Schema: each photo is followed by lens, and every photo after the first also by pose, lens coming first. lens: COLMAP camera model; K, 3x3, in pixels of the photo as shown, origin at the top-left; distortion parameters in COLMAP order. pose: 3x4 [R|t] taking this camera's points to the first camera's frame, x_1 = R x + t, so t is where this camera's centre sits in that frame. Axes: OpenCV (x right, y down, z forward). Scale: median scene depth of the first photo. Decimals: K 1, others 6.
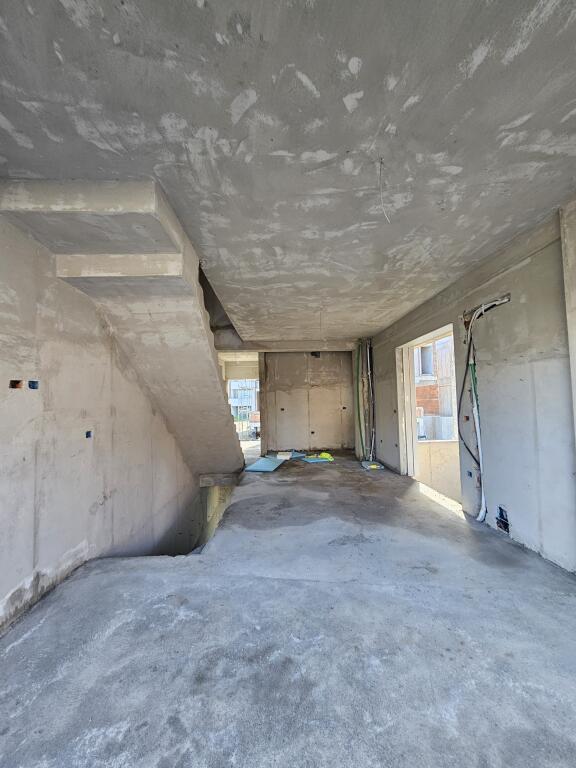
lens RADIAL K [[339.7, 0, 287.7], [0, 339.7, 381.3], [0, 0, 1]] dist [-0.002049, 0.003252]
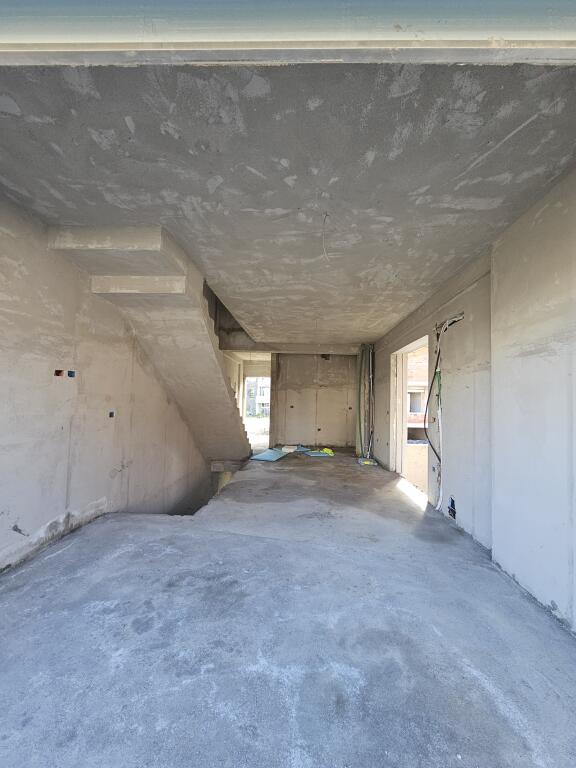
lens RADIAL K [[339.7, 0, 287.7], [0, 339.7, 381.3], [0, 0, 1]] dist [-0.002049, 0.003252]
pose [[0.995049, 0.042997, -0.089602, 0.188282], [-0.042903, 0.999075, 0.002983, -0.001224], [0.089648, 0.000876, 0.995973, -0.219475]]
